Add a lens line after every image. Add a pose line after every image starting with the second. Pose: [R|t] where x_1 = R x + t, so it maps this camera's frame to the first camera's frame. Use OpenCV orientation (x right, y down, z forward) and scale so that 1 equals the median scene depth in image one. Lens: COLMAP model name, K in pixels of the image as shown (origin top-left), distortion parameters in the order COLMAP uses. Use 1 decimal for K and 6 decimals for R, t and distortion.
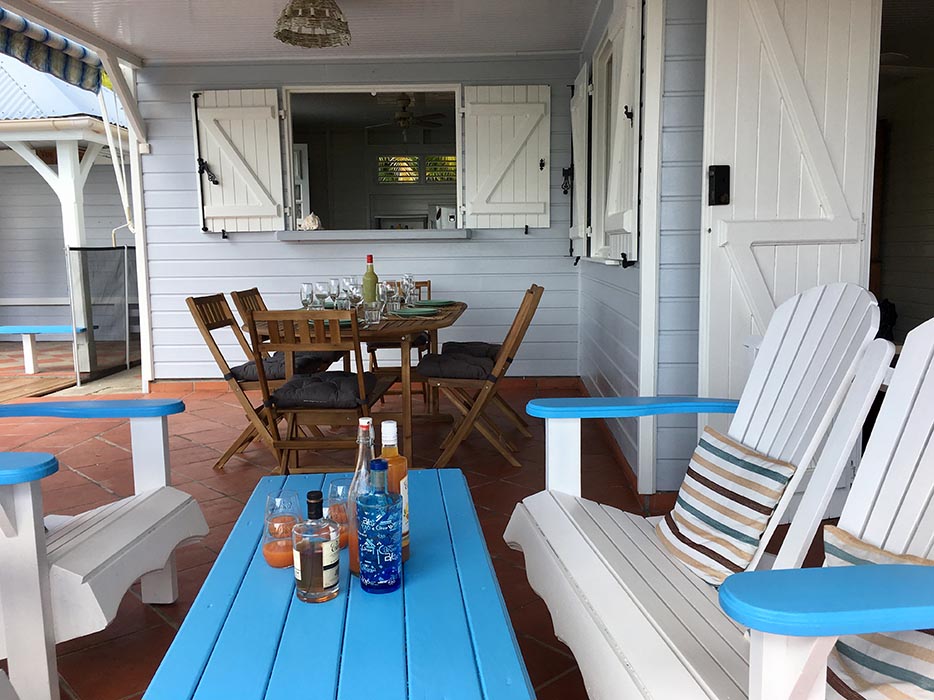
lens RADIAL K [[798.4, 0, 470.3], [0, 798.4, 350.9], [0, 0, 1]] dist [0.038613, -0.012814]
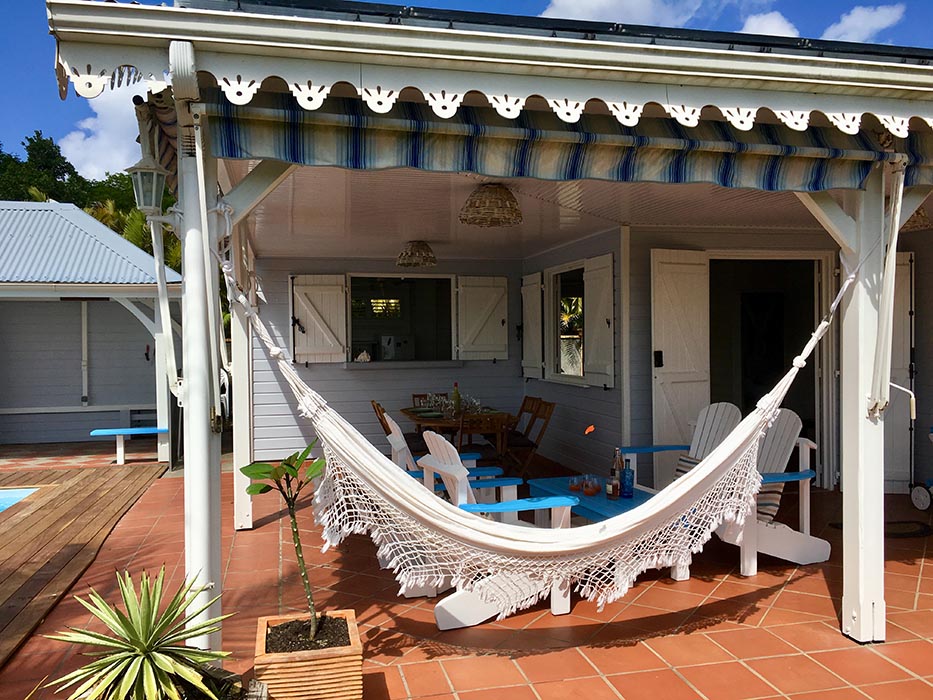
lens RADIAL K [[797.5, 0, 465.5], [0, 797.5, 350.6], [0, 0, 1]] dist [0.038613, -0.012814]
pose [[0.957963, -0.002288, 0.286882, -0.463948], [0.035098, 0.993391, -0.109278, 0.006136], [-0.284736, 0.114754, 0.951713, -0.561092]]
